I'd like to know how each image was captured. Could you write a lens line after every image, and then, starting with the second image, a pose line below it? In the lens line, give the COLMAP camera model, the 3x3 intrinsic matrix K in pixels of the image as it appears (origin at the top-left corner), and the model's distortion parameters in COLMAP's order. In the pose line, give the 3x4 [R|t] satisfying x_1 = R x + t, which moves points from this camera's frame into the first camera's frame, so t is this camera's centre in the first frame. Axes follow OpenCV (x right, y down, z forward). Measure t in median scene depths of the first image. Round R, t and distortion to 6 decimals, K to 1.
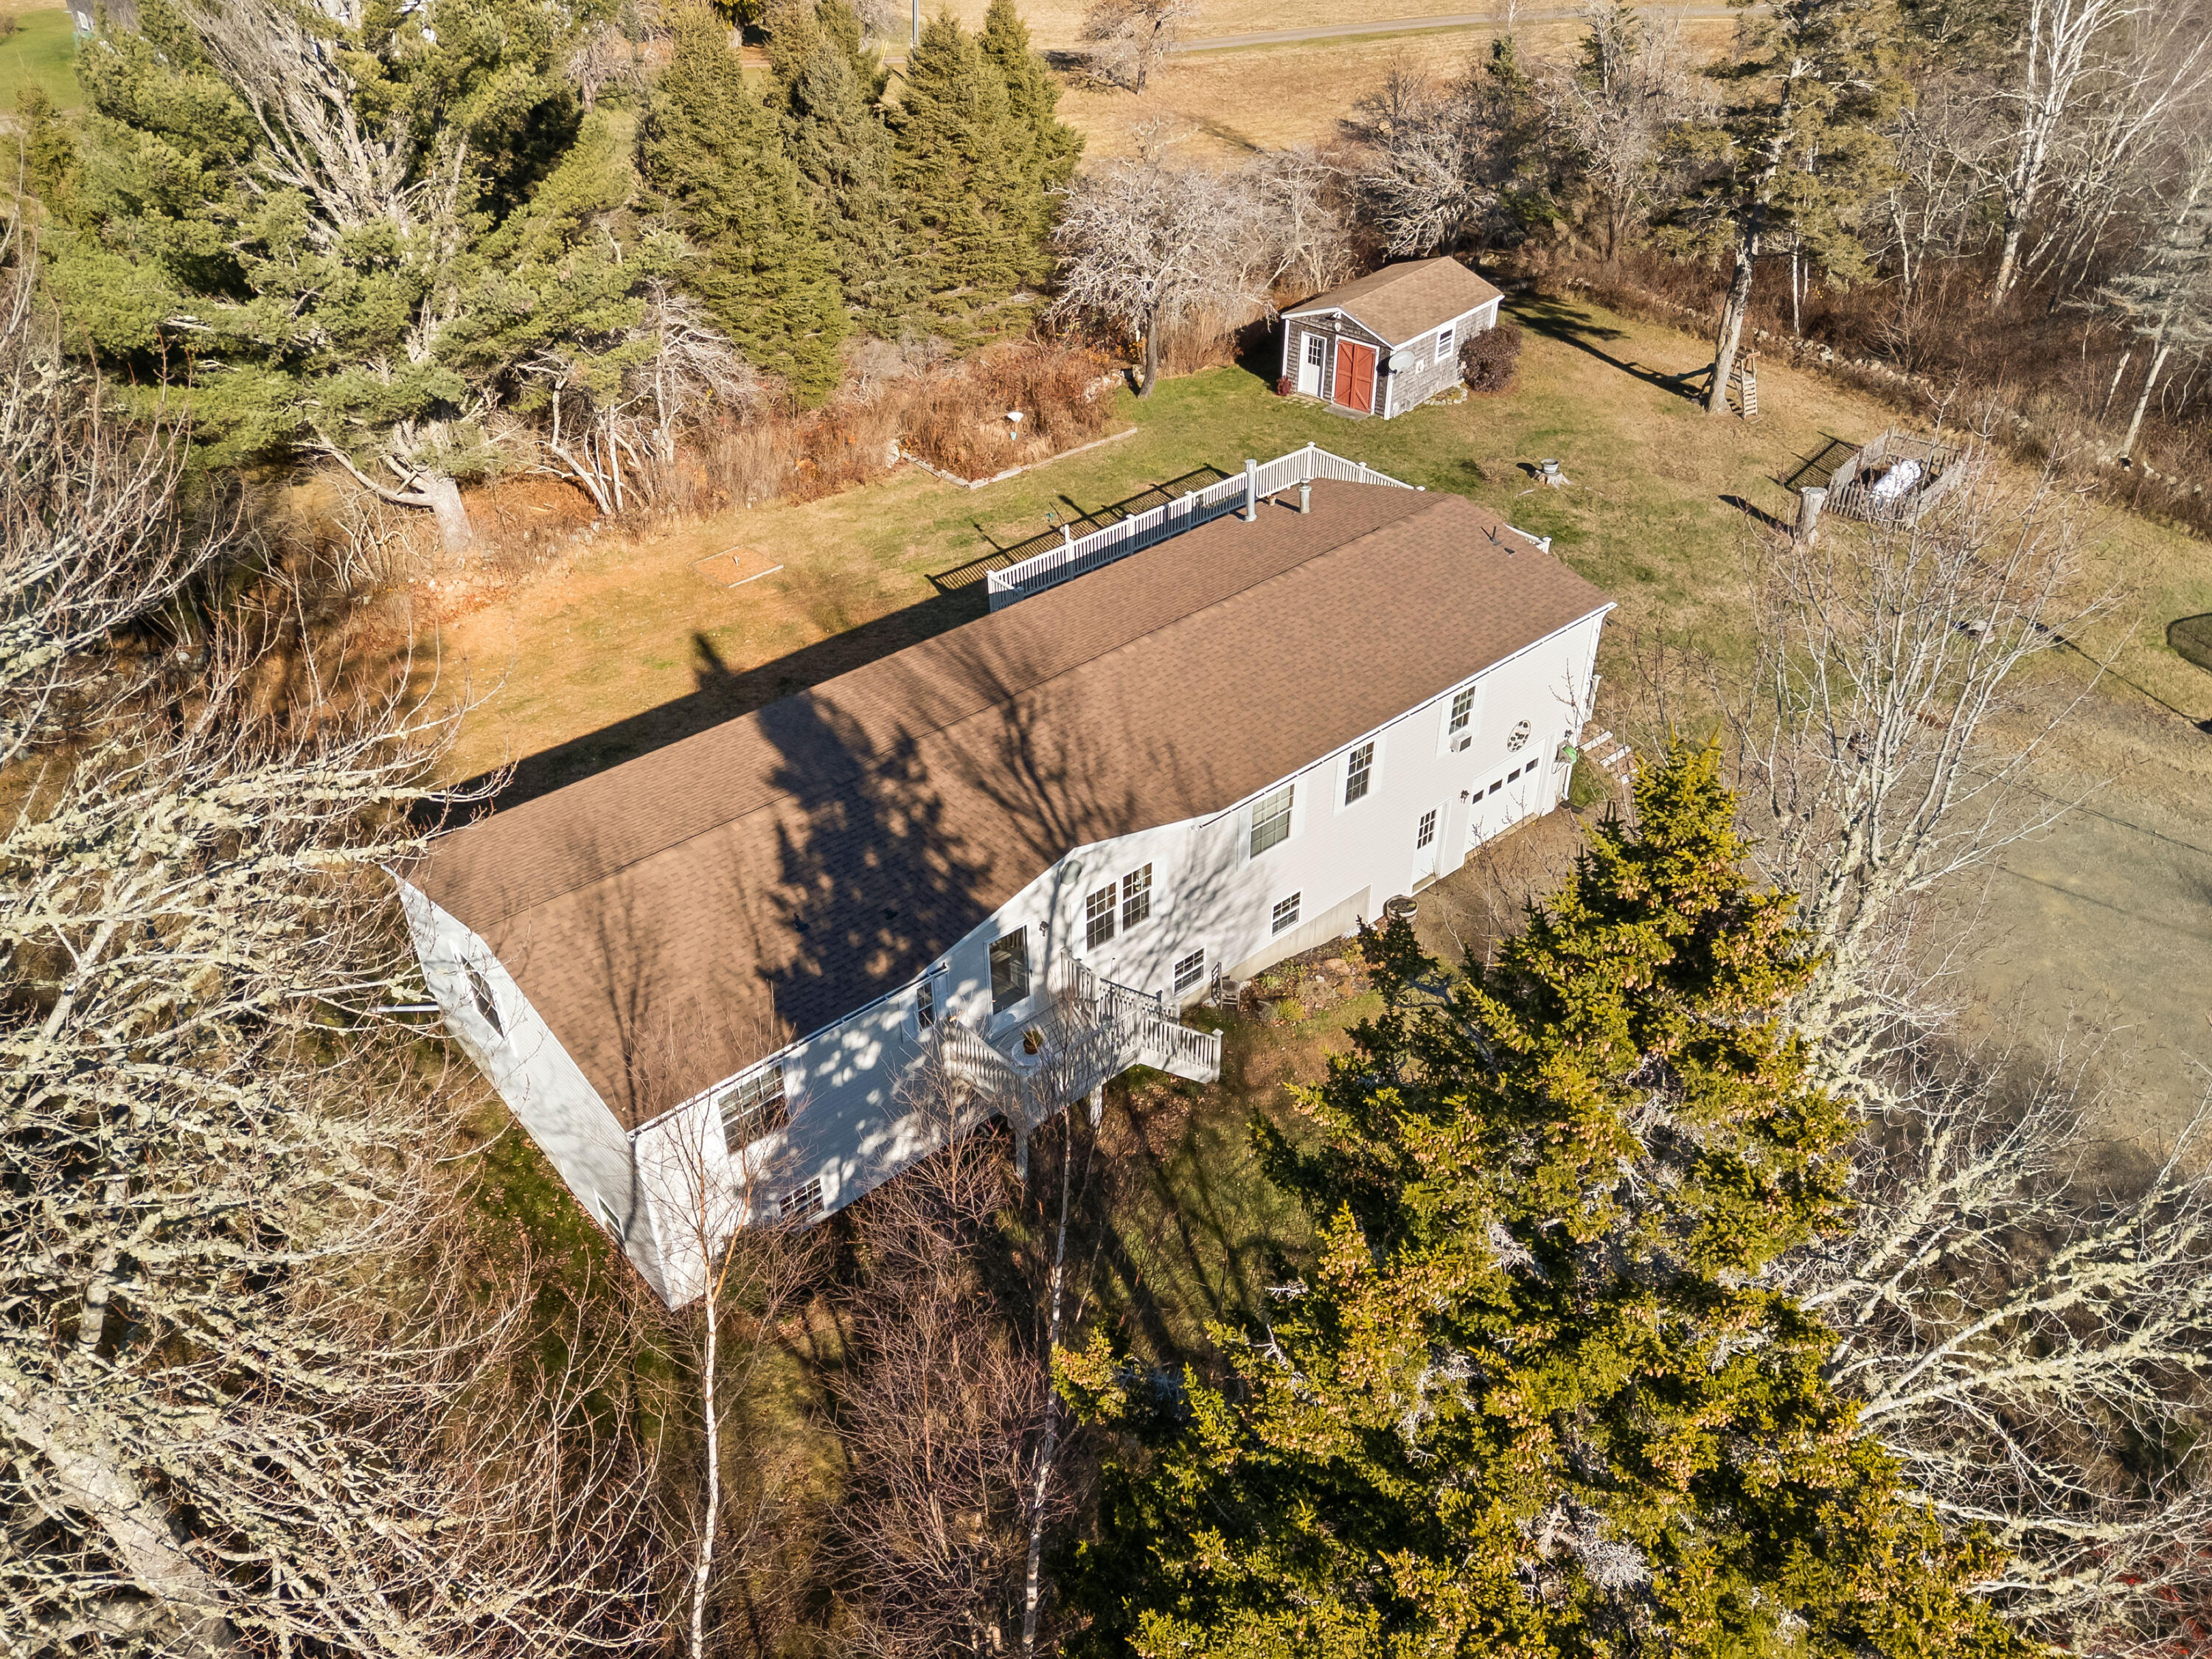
lens RADIAL K [[1792.5, 0, 1118.9], [0, 1792.5, 823.0], [0, 0, 1]] dist [0.088327, -0.123370]
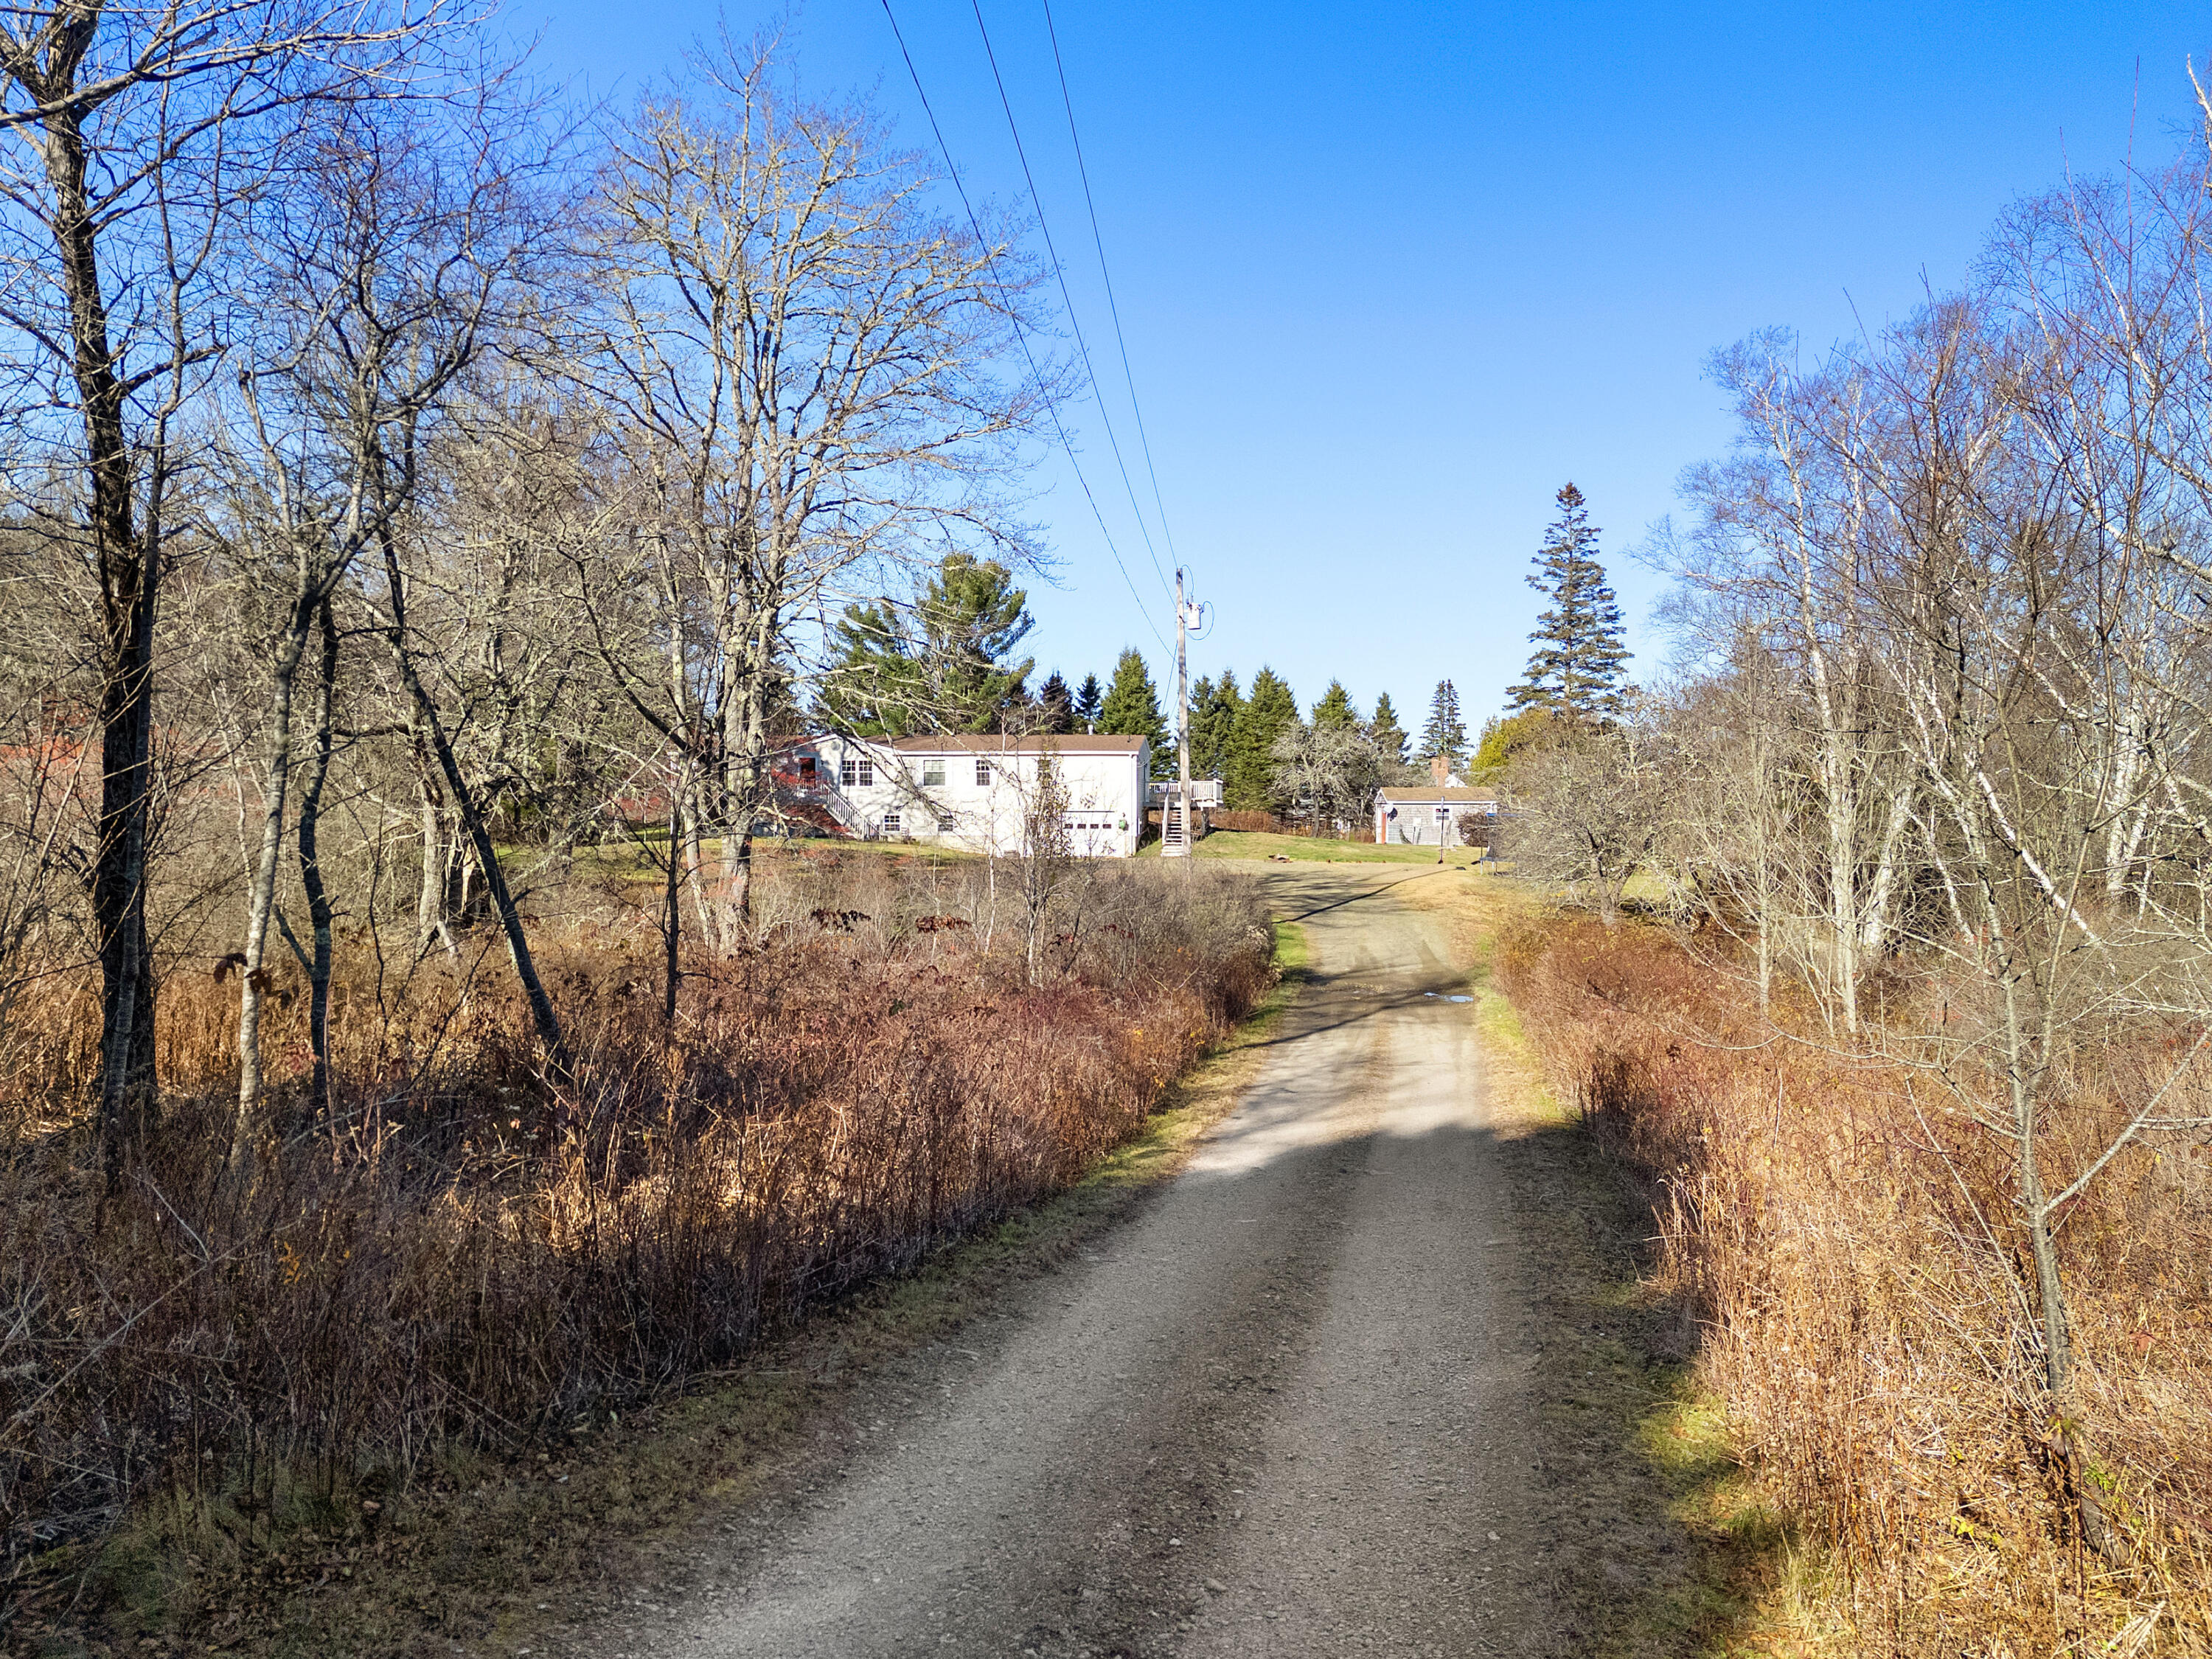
lens RADIAL K [[1648.4, 0, 1099.9], [0, 1648.4, 814.8], [0, 0, 1]] dist [0.089568, -0.079601]
pose [[0.679692, 0.012432, -0.733392, 1.358285], [-0.435700, 0.811191, -0.390046, 0.595672], [0.590072, 0.584650, 0.556776, -0.109308]]
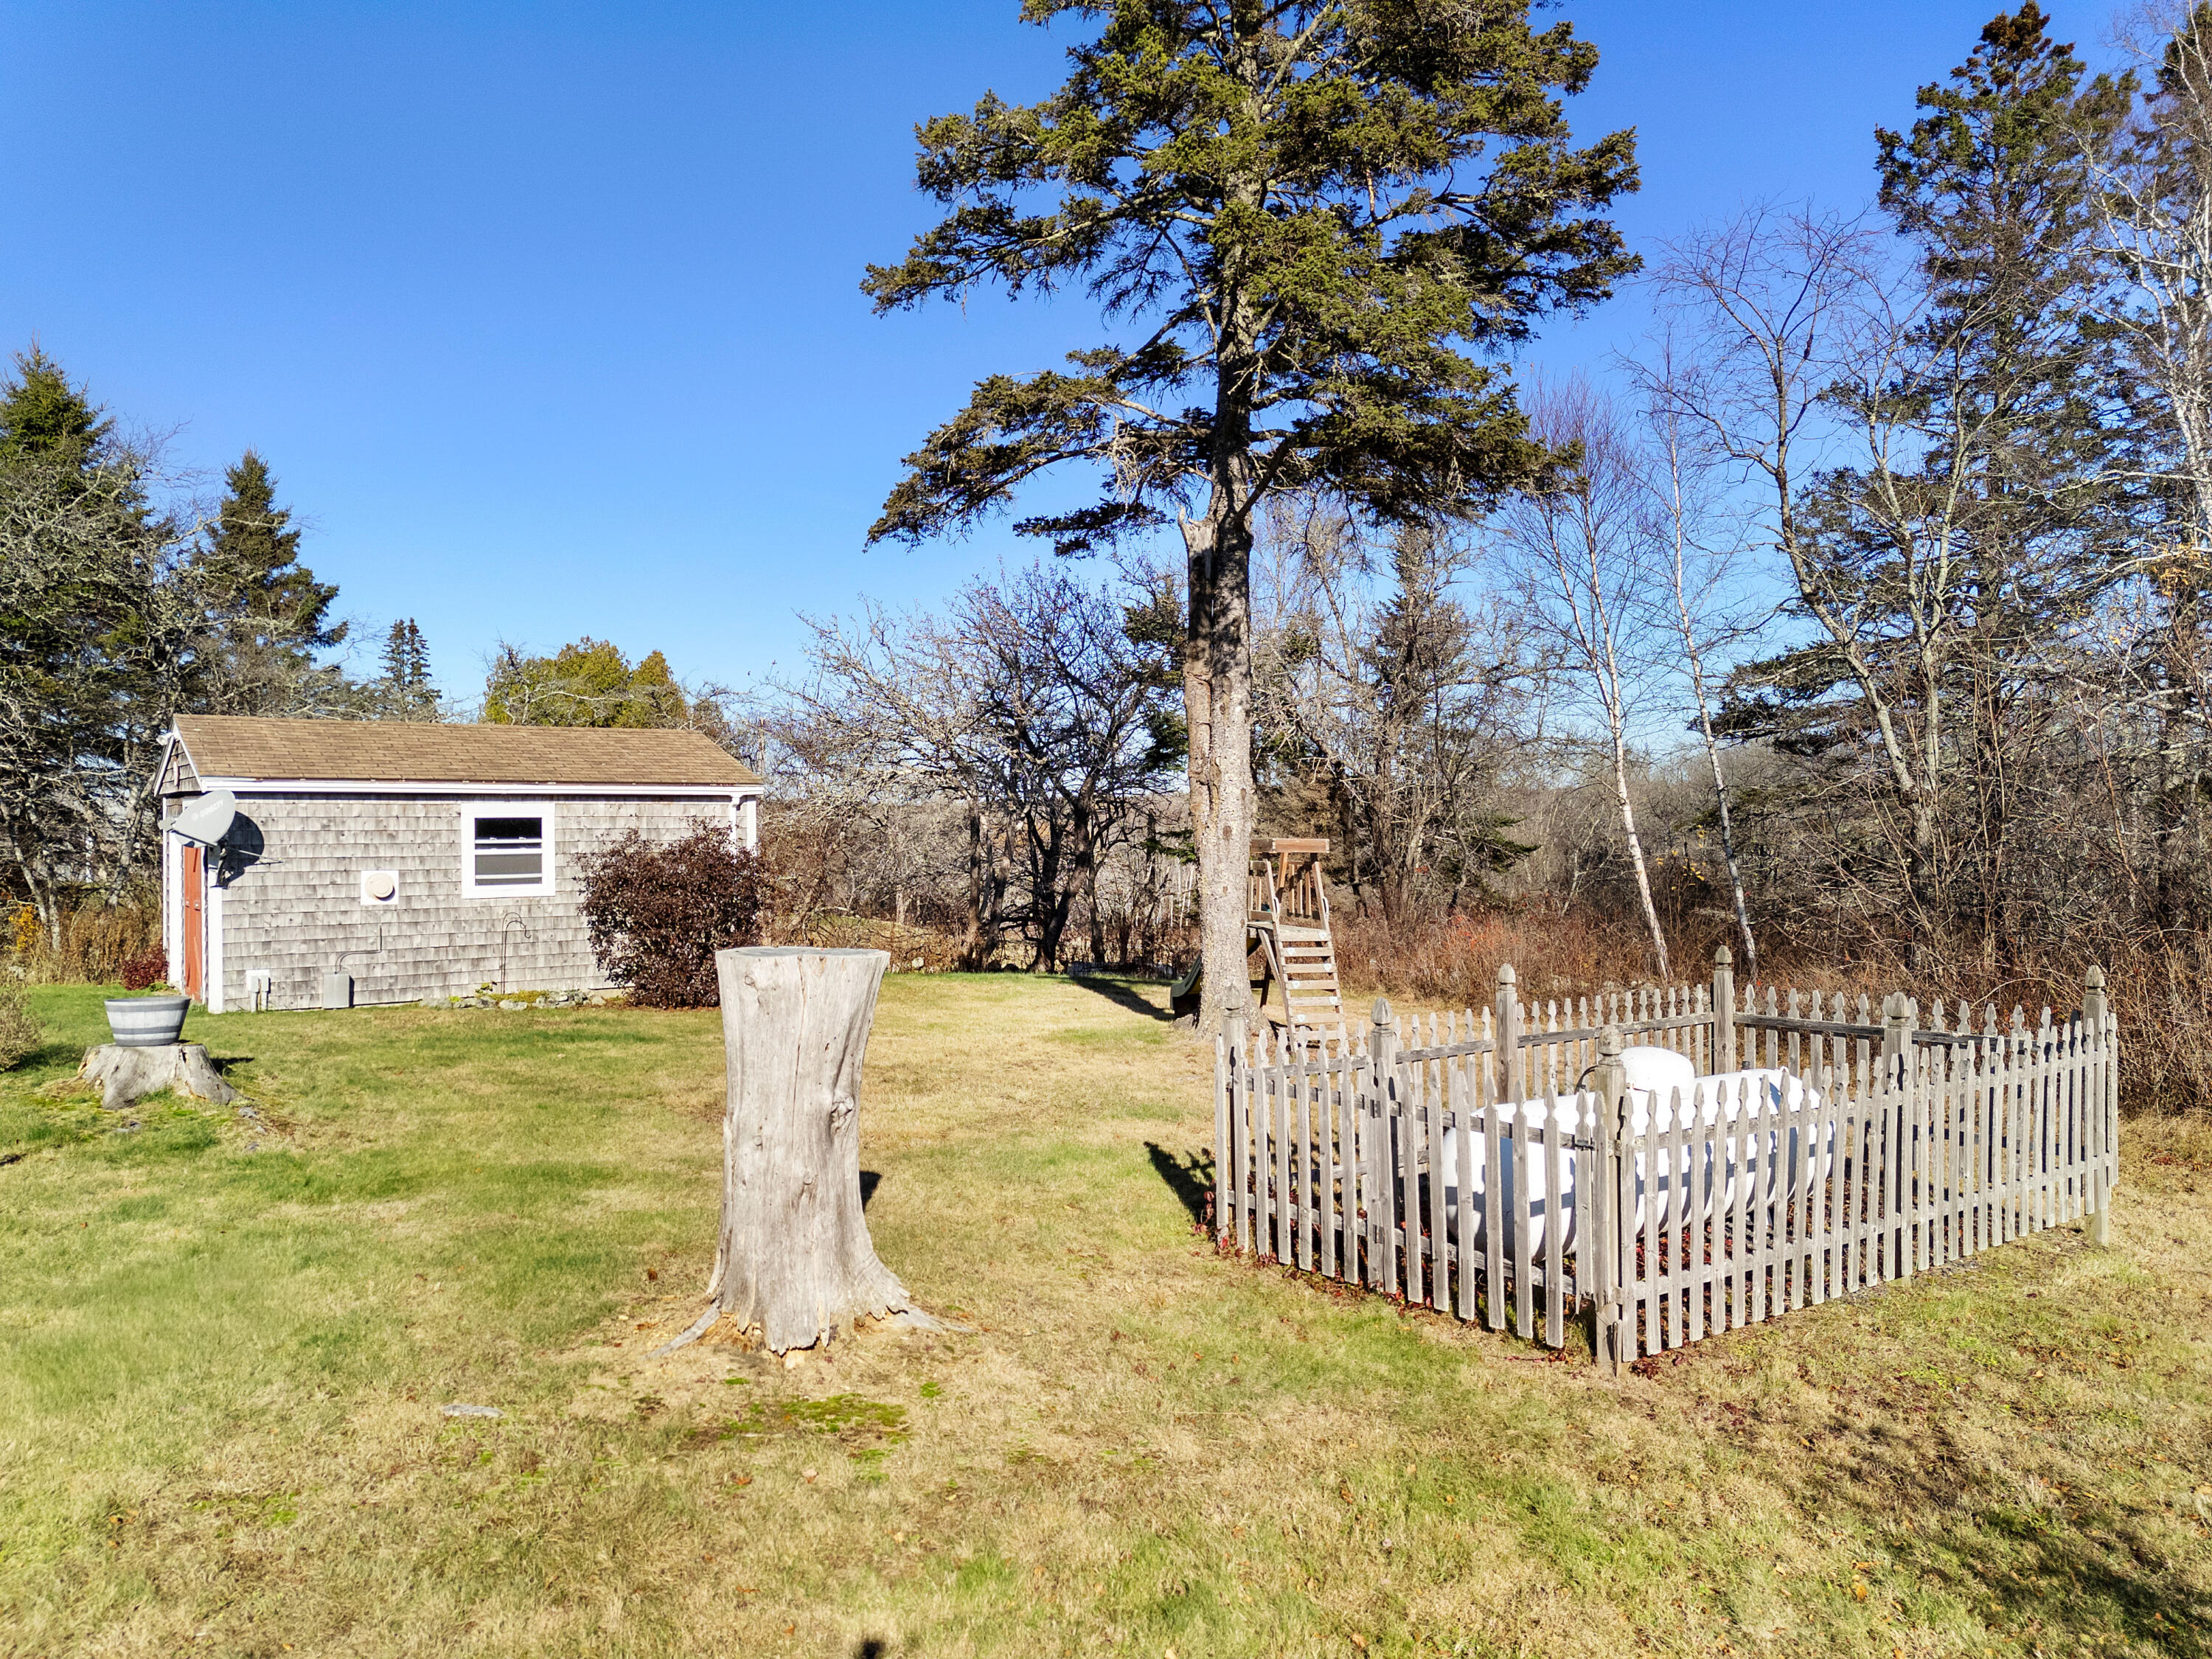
lens RADIAL K [[1667.6, 0, 1105.1], [0, 1667.6, 817.5], [0, 0, 1]] dist [0.059561, -0.003235]
pose [[0.976896, 0.002450, -0.213701, 0.439821], [-0.127545, 0.809023, -0.573772, -0.123548], [0.171483, 0.587772, 0.790644, 0.901648]]
